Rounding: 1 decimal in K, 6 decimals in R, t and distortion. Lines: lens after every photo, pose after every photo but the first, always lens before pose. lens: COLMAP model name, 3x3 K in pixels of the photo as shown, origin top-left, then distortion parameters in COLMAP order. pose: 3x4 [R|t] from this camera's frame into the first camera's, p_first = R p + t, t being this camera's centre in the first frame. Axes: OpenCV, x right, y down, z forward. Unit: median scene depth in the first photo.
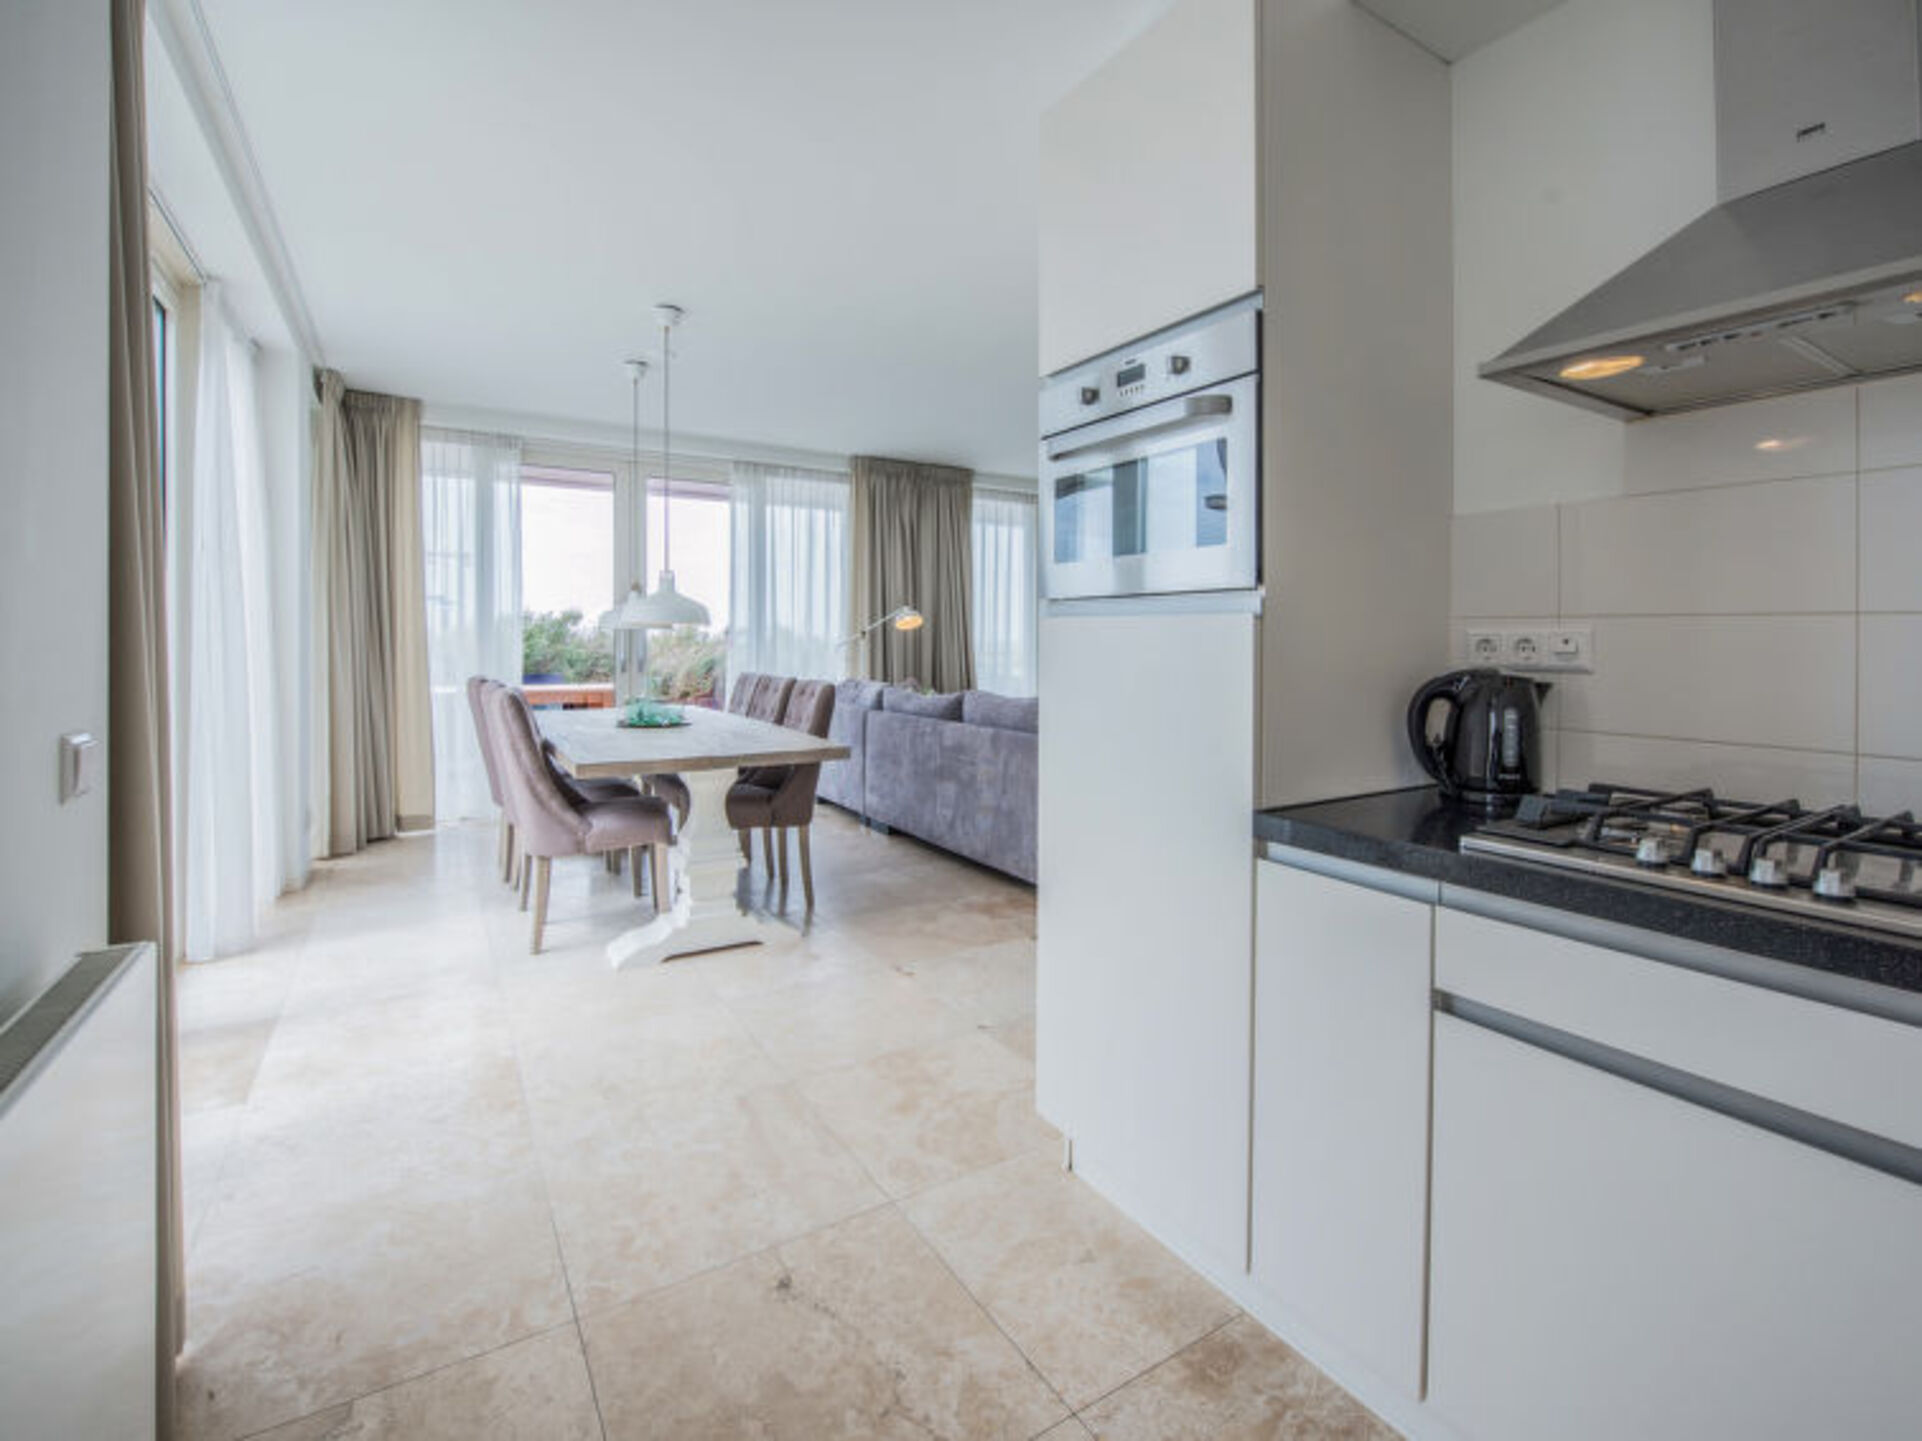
lens RADIAL K [[877.0, 0, 968.2], [0, 877.0, 655.7], [0, 0, 1]] dist [-0.000460, -0.000196]
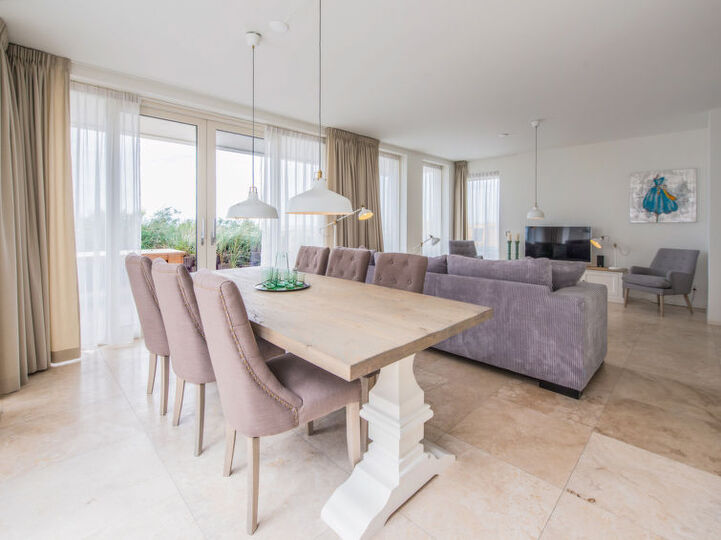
lens RADIAL K [[336.2, 0, 368.7], [0, 336.2, 229.5], [0, 0, 1]] dist [-0.012964, -0.000465]
pose [[0.973290, -0.003052, 0.229559, -0.258039], [0.004411, 0.999976, -0.005409, -0.006111], [-0.229537, 0.006277, 0.973280, 0.339821]]
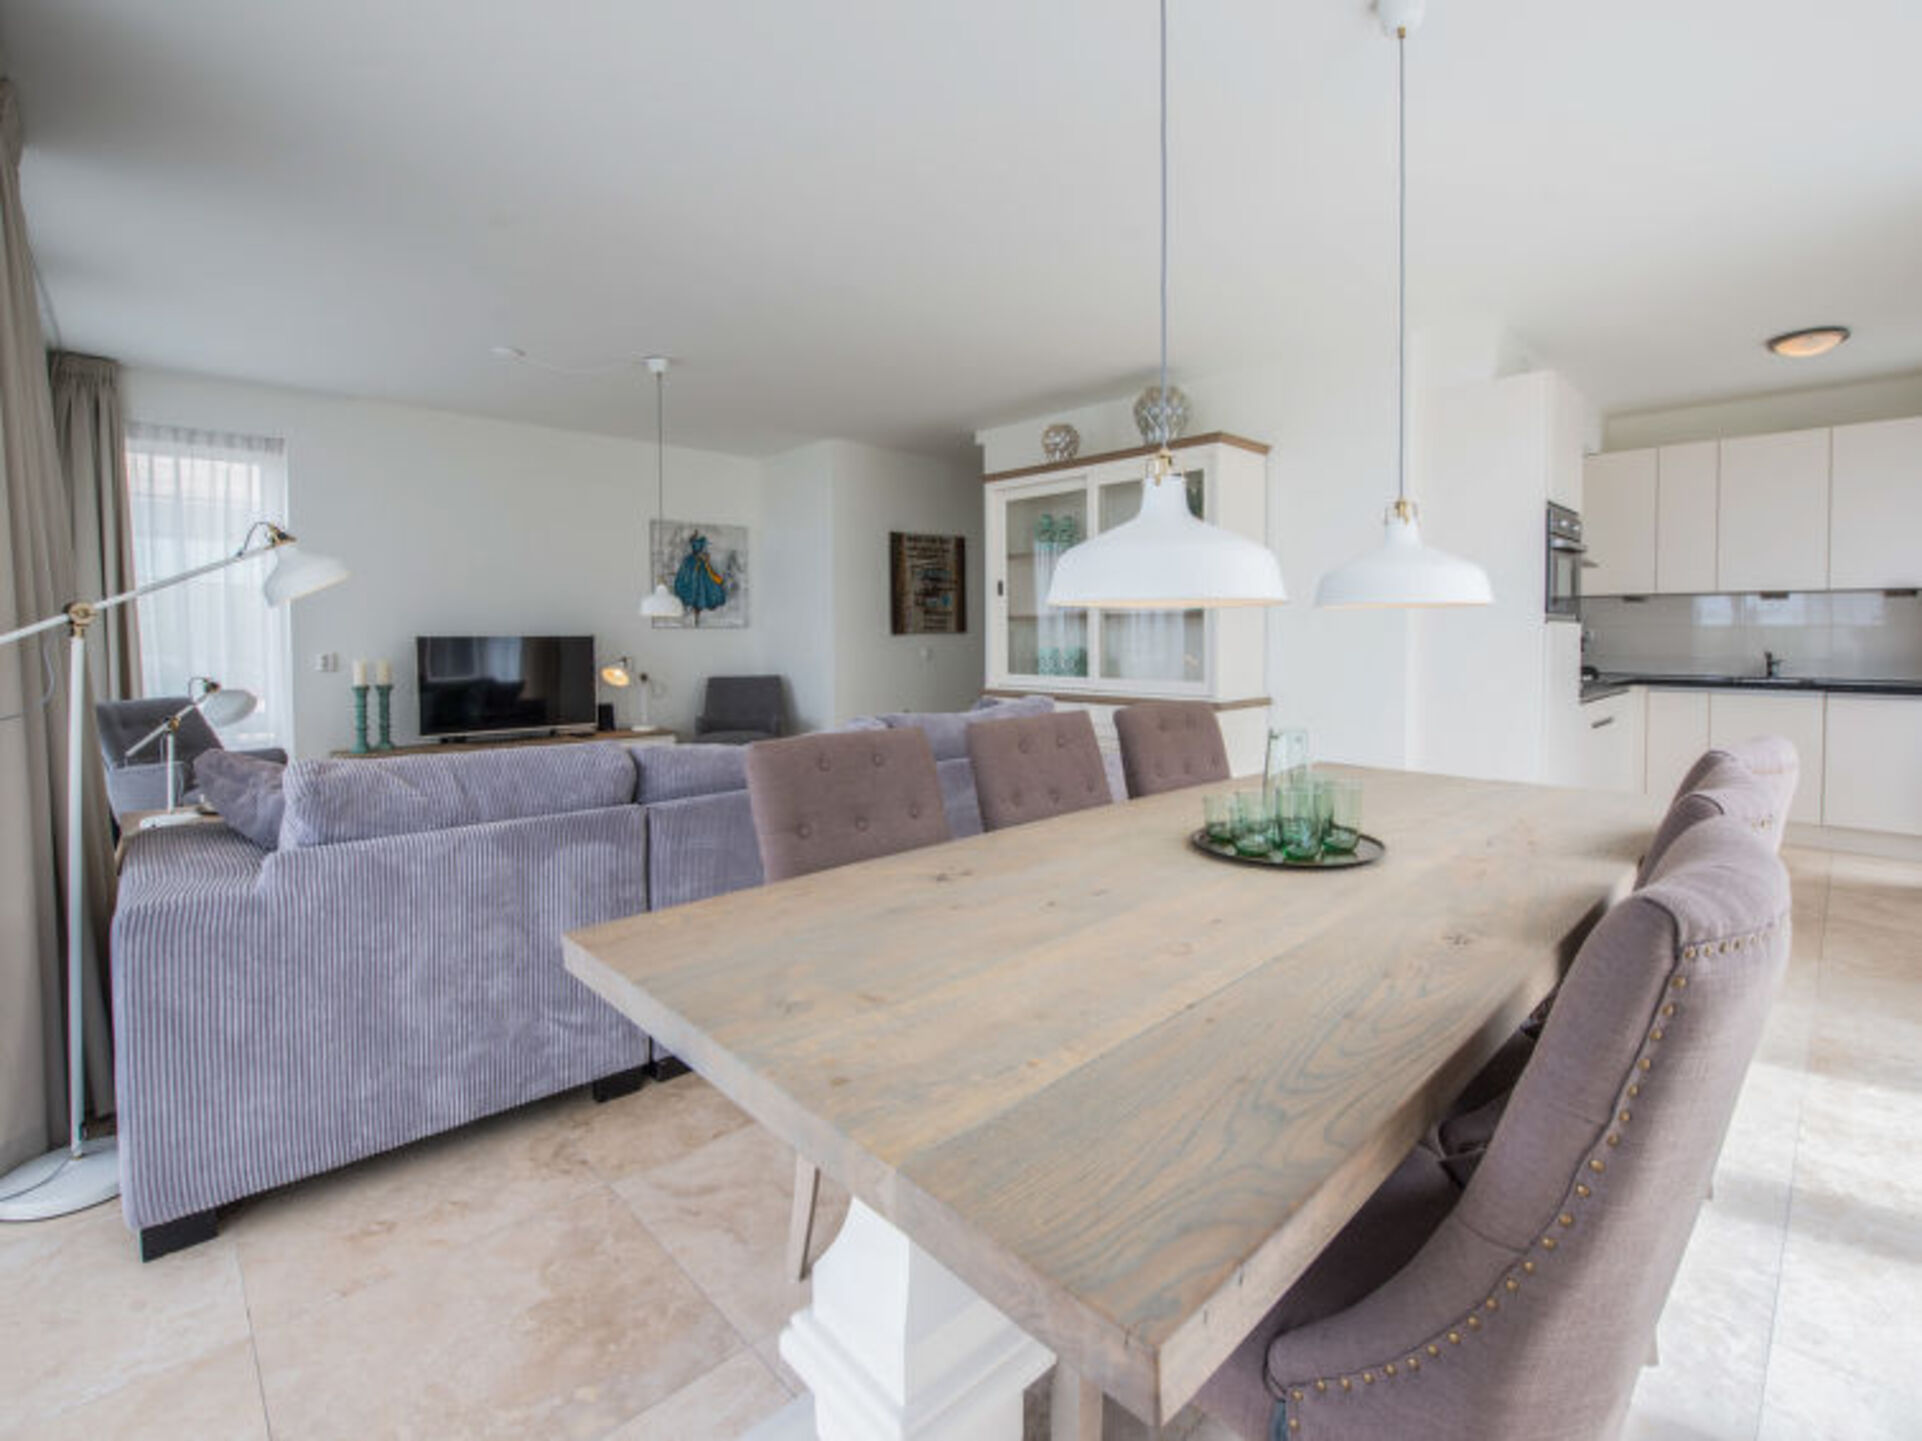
lens RADIAL K [[877.0, 0, 968.2], [0, 877.0, 655.7], [0, 0, 1]] dist [-0.000460, -0.000196]
pose [[-0.201957, -0.029375, 0.978954, -0.527228], [0.019594, 0.999229, 0.034025, -0.020994], [-0.979198, 0.026053, -0.201226, 0.924663]]
